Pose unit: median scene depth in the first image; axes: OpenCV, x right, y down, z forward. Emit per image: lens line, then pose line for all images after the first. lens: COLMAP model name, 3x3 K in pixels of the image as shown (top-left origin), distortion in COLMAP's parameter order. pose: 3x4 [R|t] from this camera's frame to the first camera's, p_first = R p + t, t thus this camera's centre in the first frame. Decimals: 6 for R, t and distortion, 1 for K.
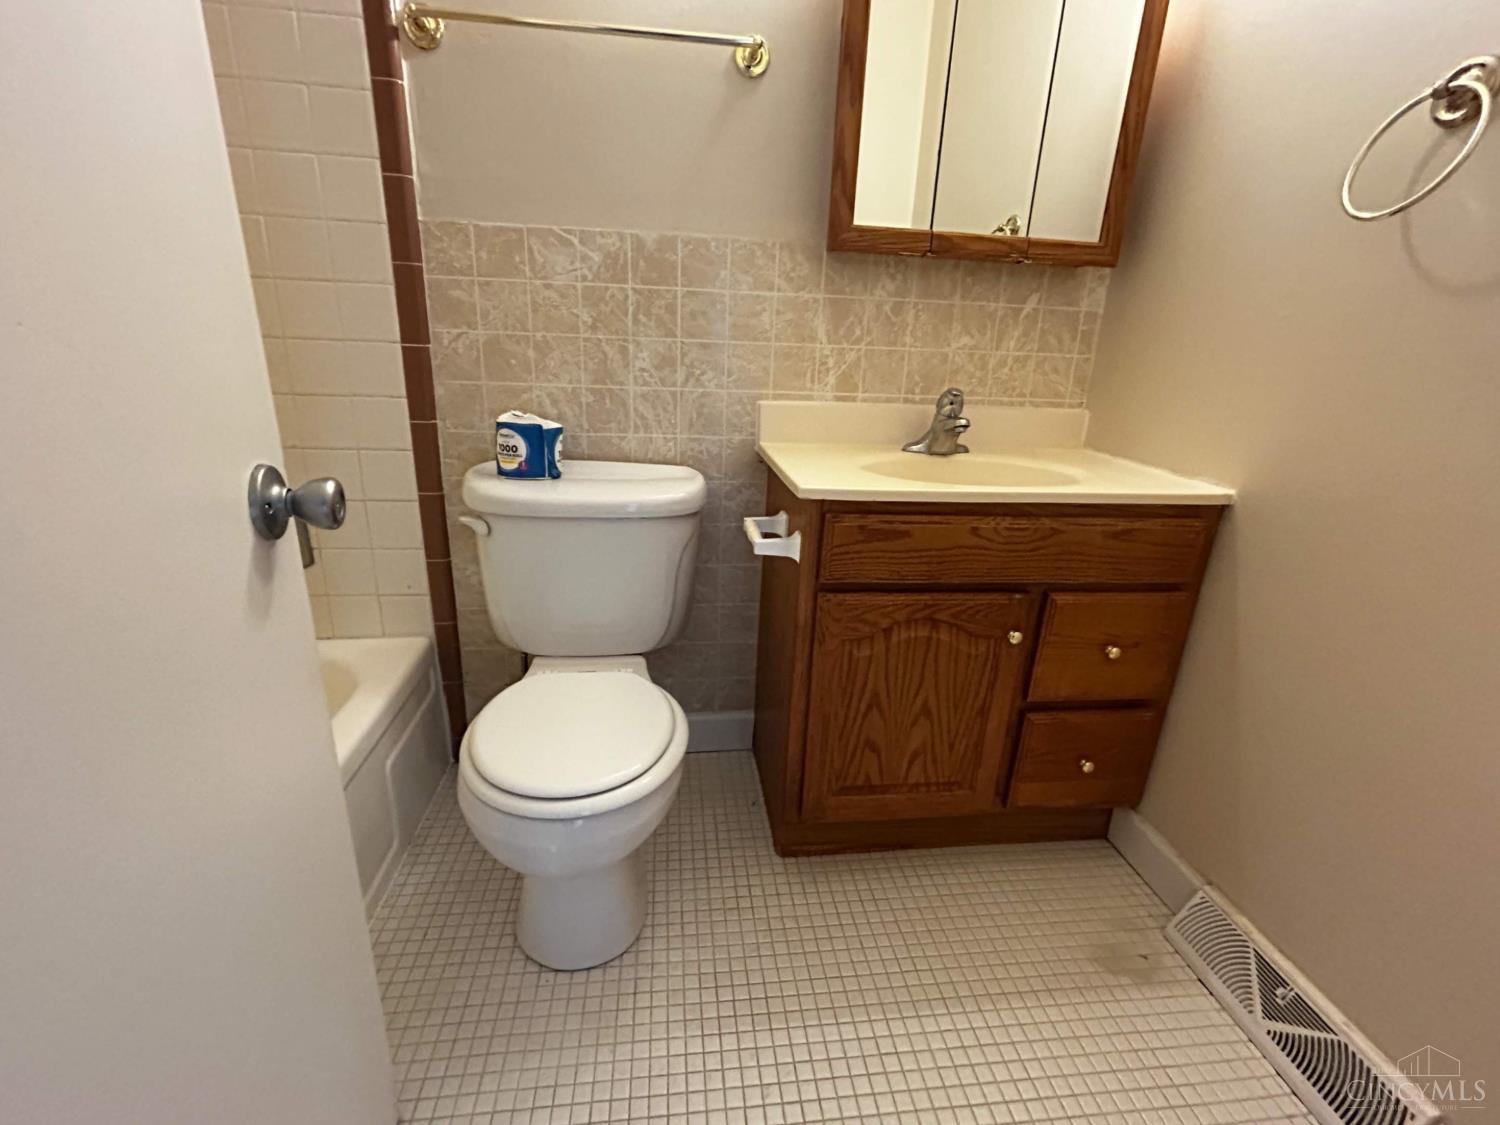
lens RADIAL K [[659.1, 0, 746.6], [0, 659.1, 561.7], [0, 0, 1]] dist [-0.002192, -0.000854]
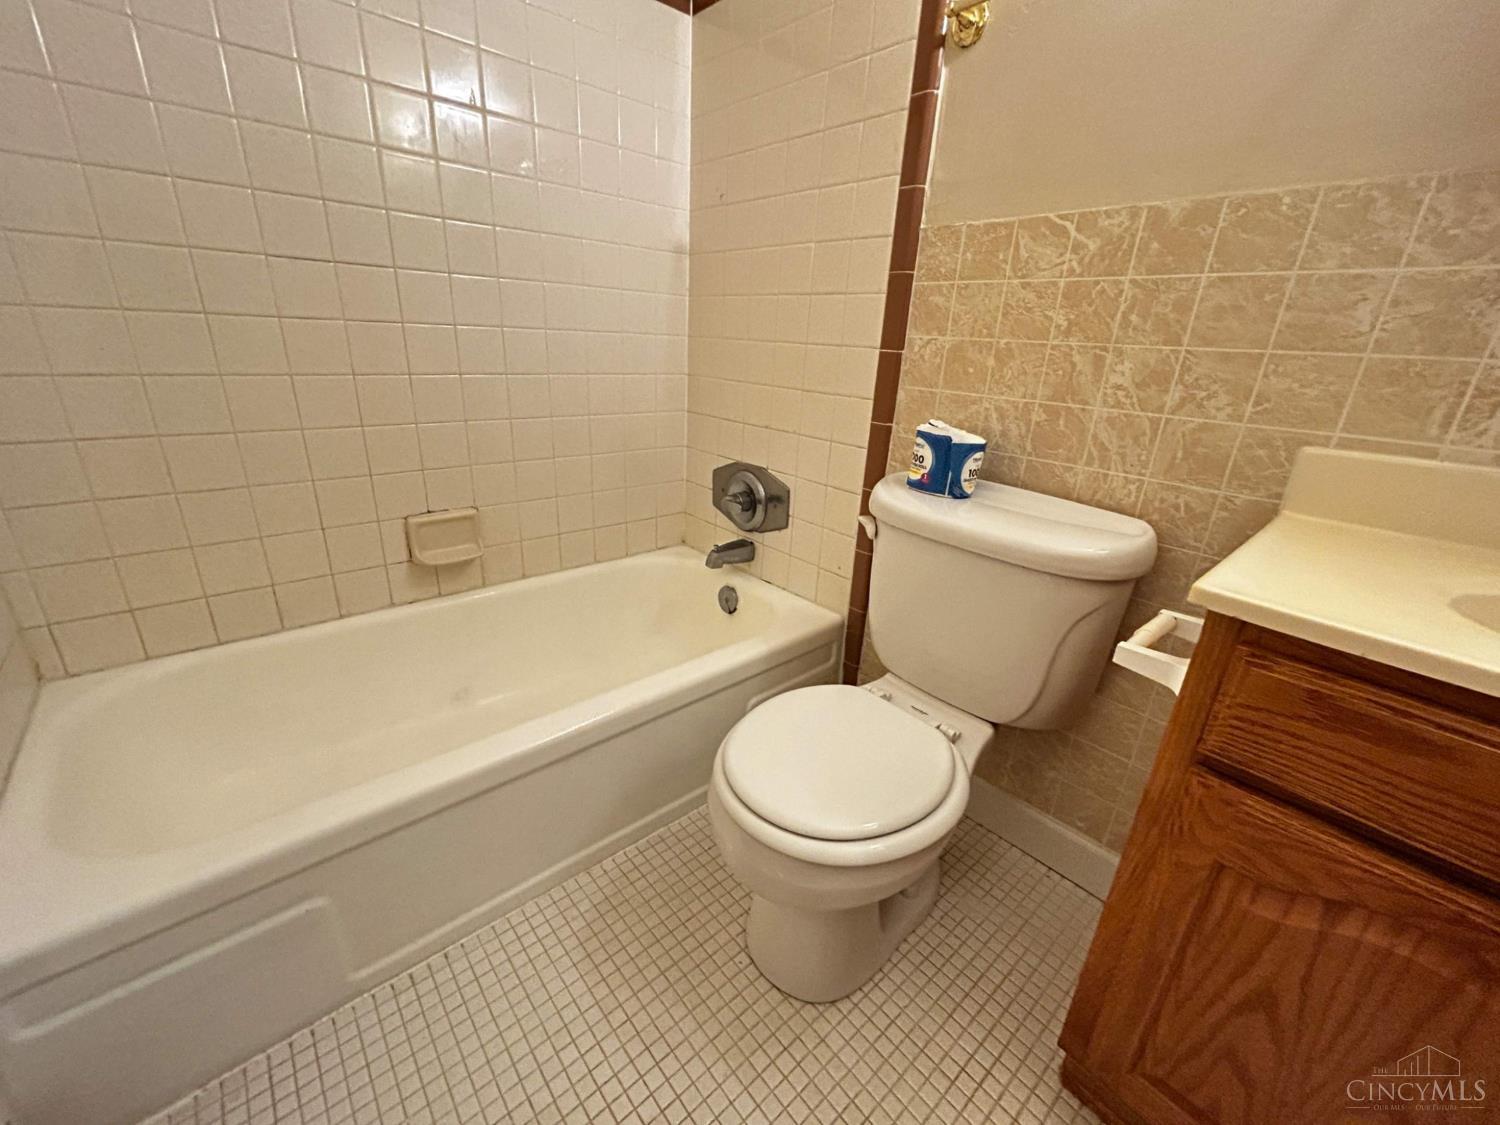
lens RADIAL K [[602.9, 0, 747.6], [0, 602.9, 561.4], [0, 0, 1]] dist [-0.002295, 0.001493]
pose [[0.565116, 0.279305, -0.776294, 0.211567], [-0.283178, 0.949453, 0.135463, -0.073322], [0.774890, 0.143277, 0.615644, 0.271885]]
